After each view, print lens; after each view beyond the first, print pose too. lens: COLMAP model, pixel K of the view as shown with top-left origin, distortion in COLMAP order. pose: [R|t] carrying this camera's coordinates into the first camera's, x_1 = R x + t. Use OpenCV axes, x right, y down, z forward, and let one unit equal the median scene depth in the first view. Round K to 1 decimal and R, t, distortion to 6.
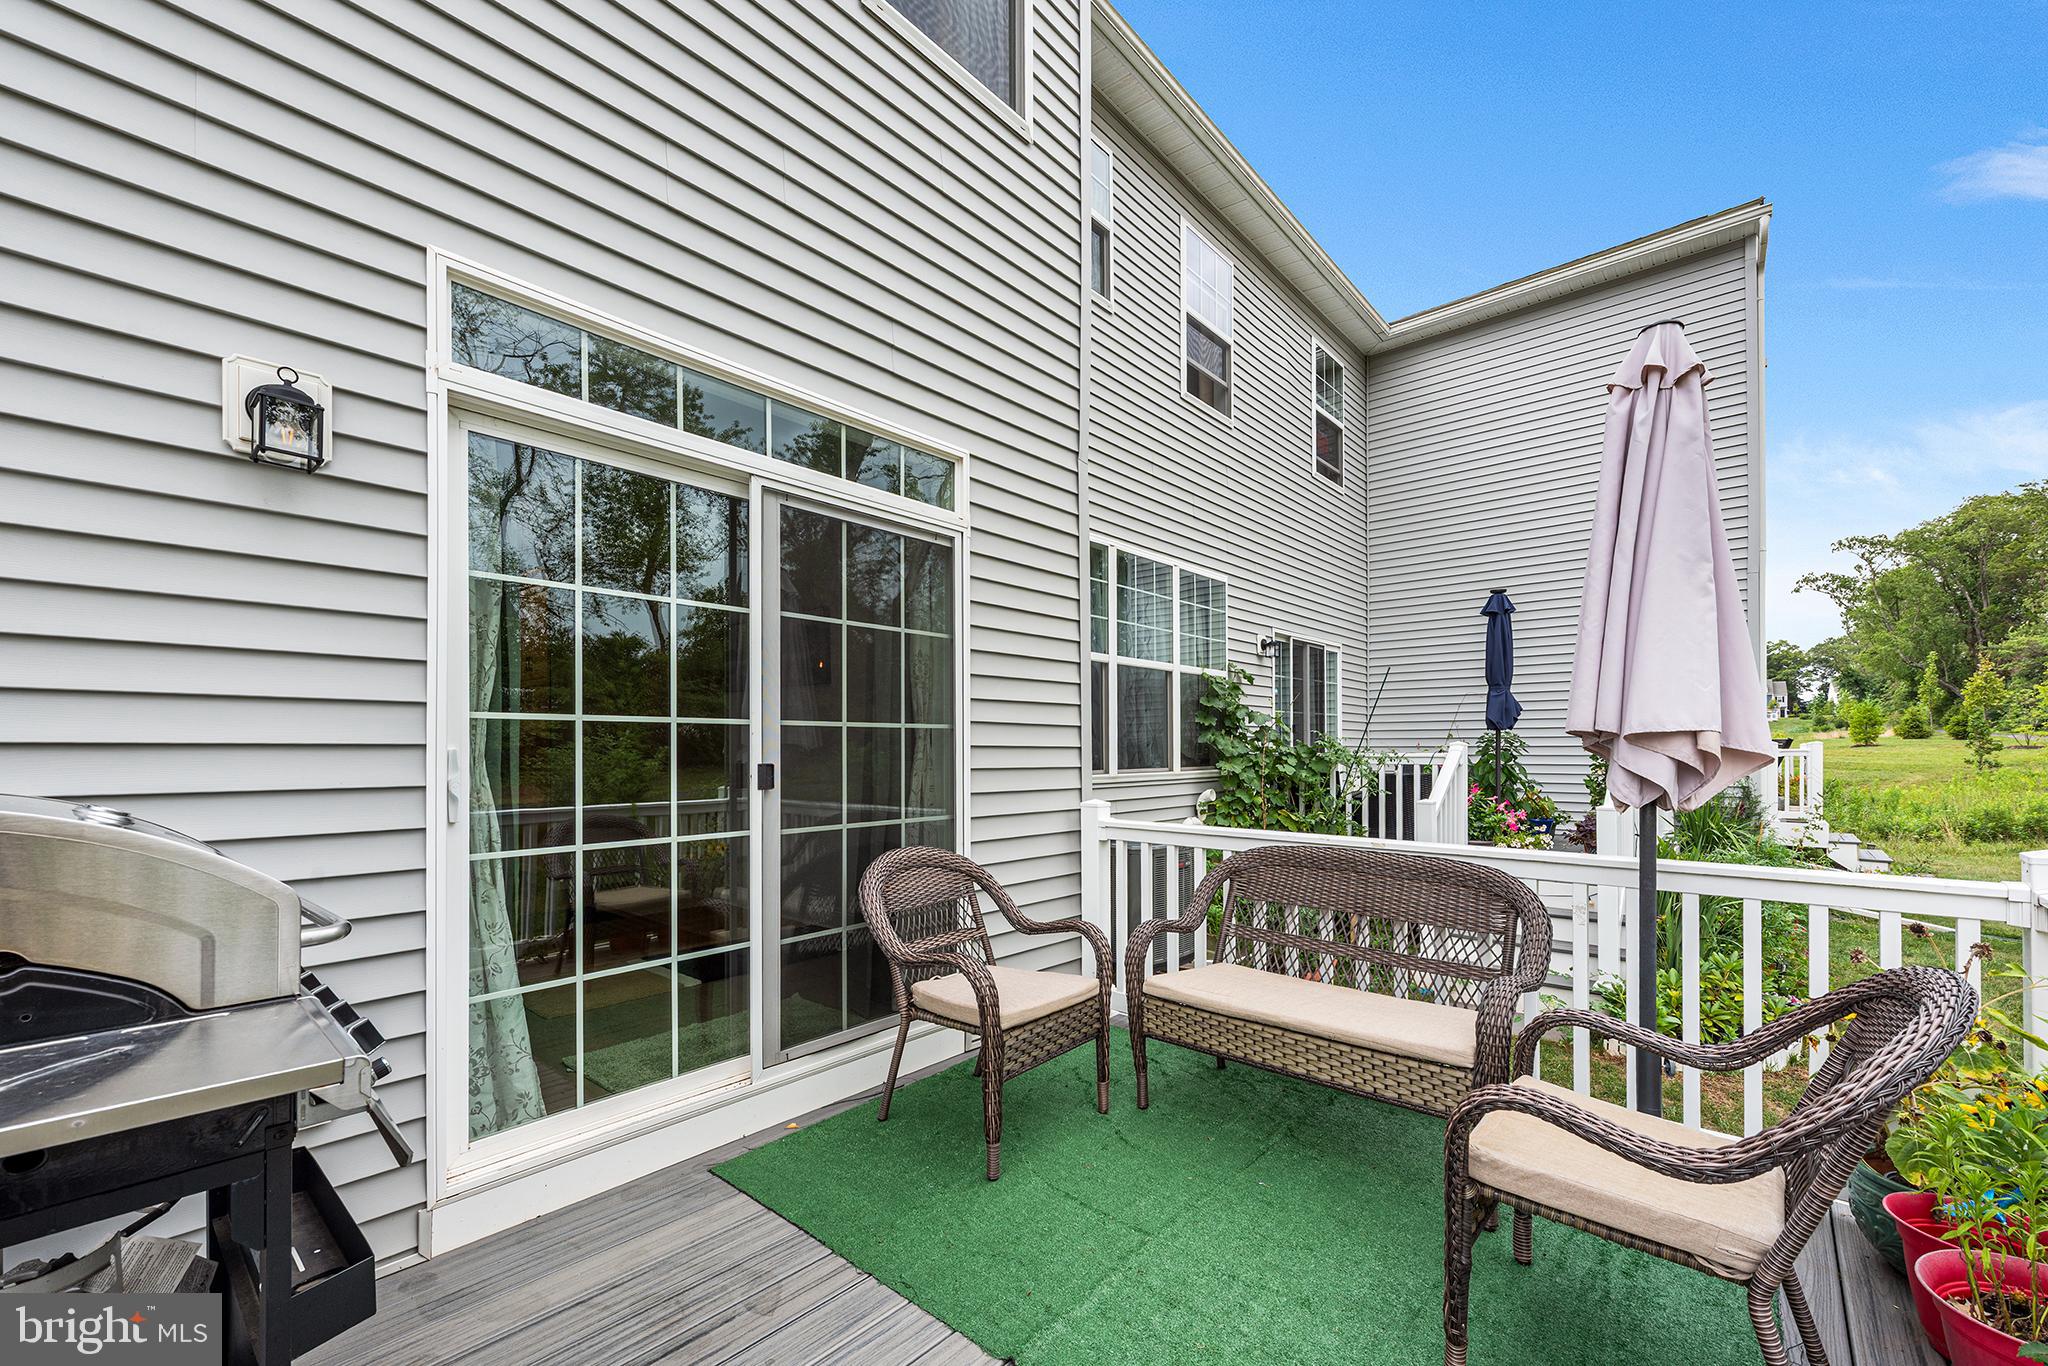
lens RADIAL K [[801.7, 0, 1019.6], [0, 801.7, 755.1], [0, 0, 1]] dist [0.011621, -0.003433]
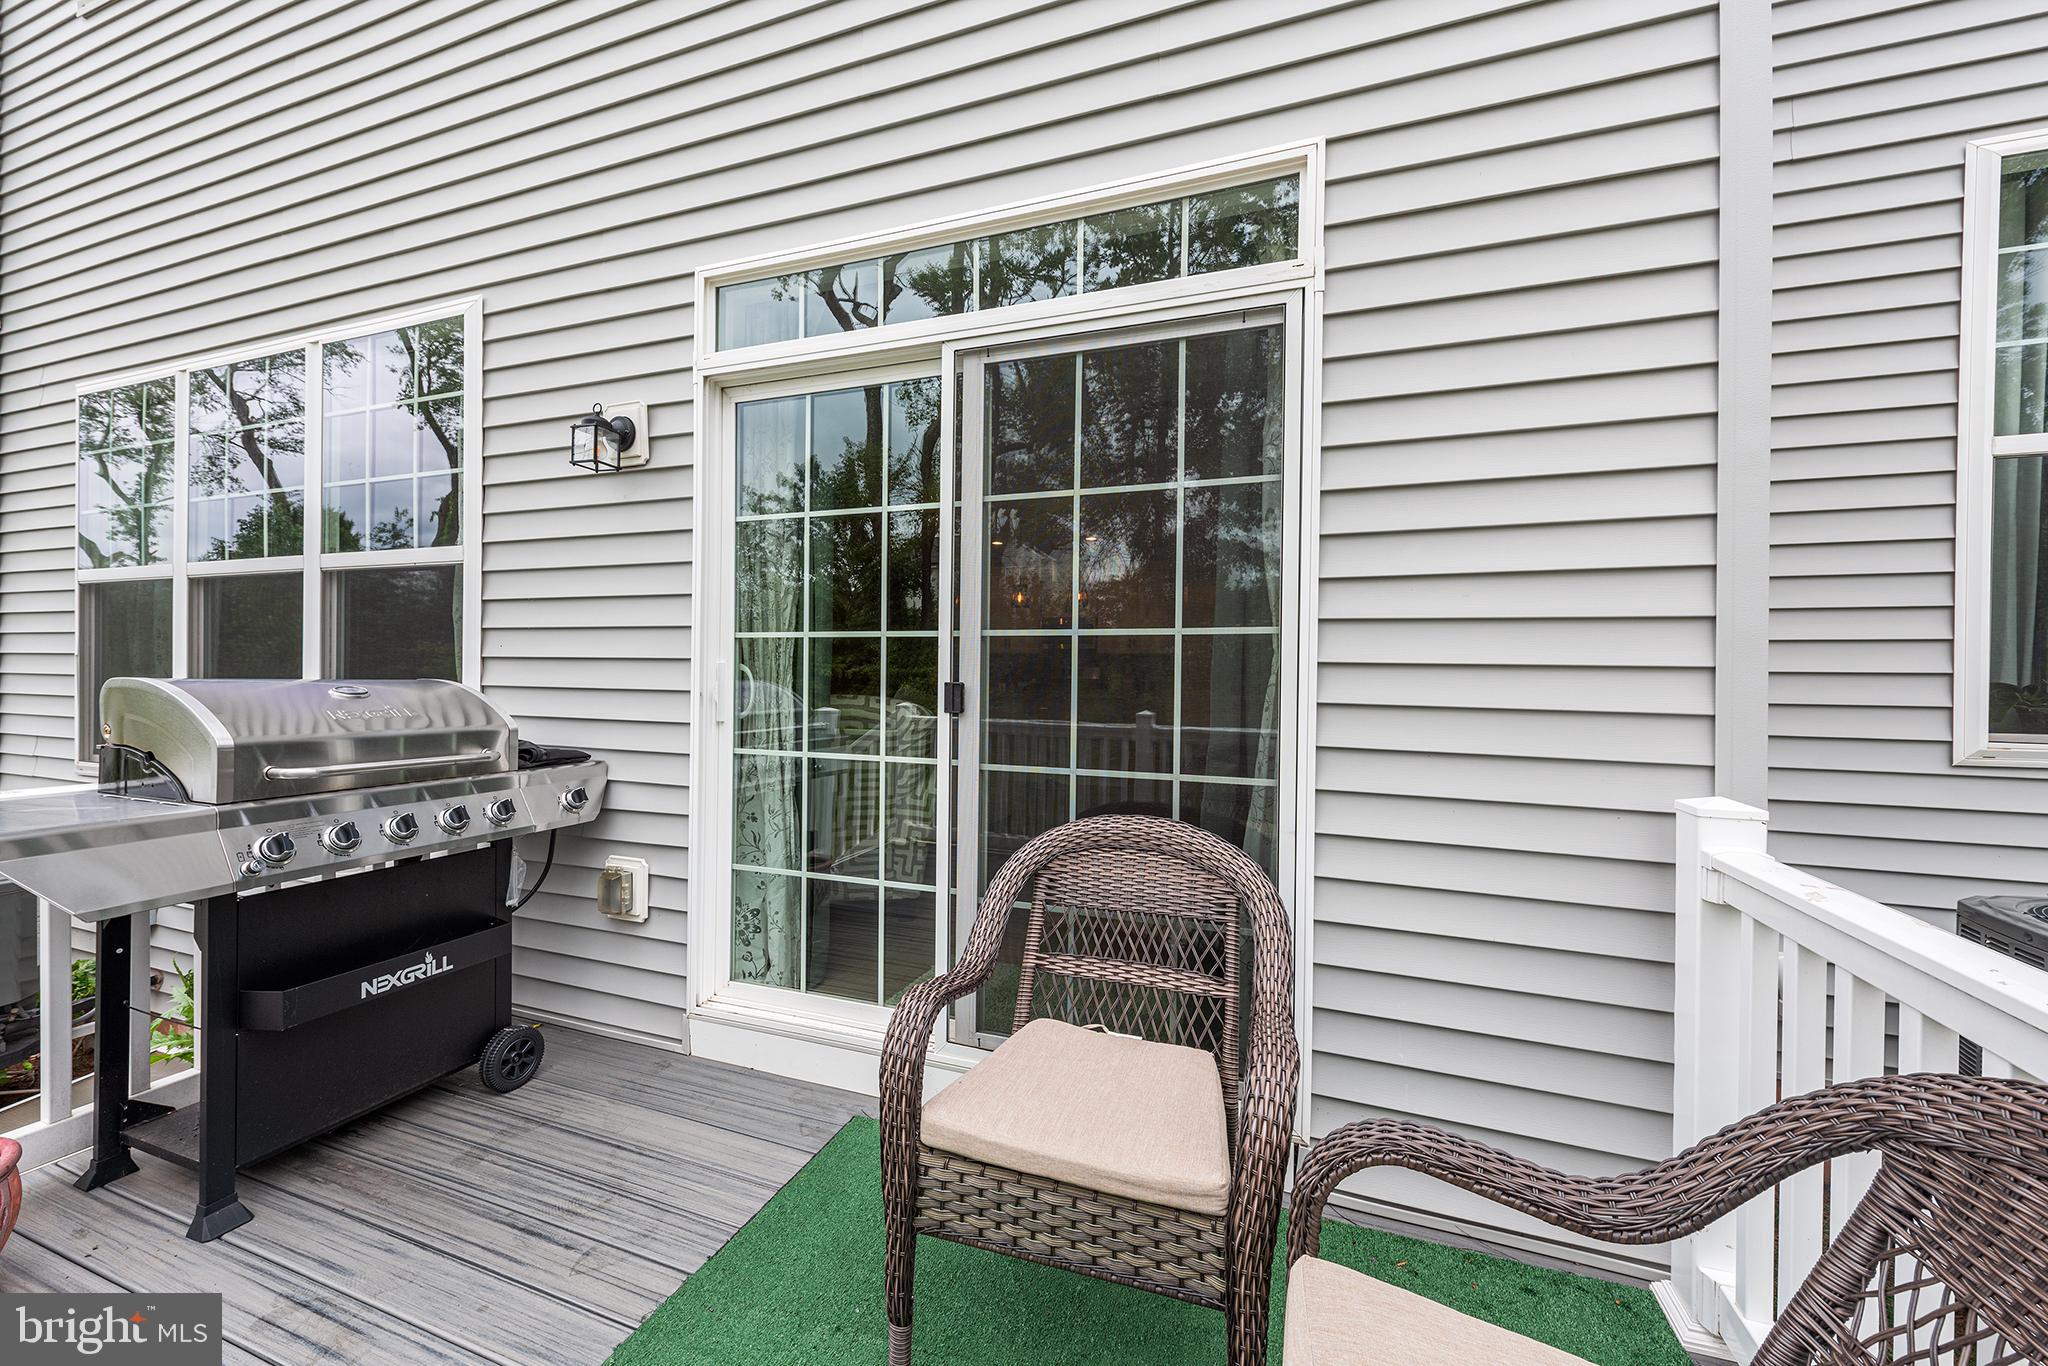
lens RADIAL K [[801.7, 0, 1030.7], [0, 801.7, 680.8], [0, 0, 1]] dist [0.011621, -0.003433]
pose [[0.367958, 0.019594, -0.929636, 0.484525], [-0.020529, 0.999705, 0.012946, -0.003254], [0.929616, 0.014321, 0.368251, 0.754140]]
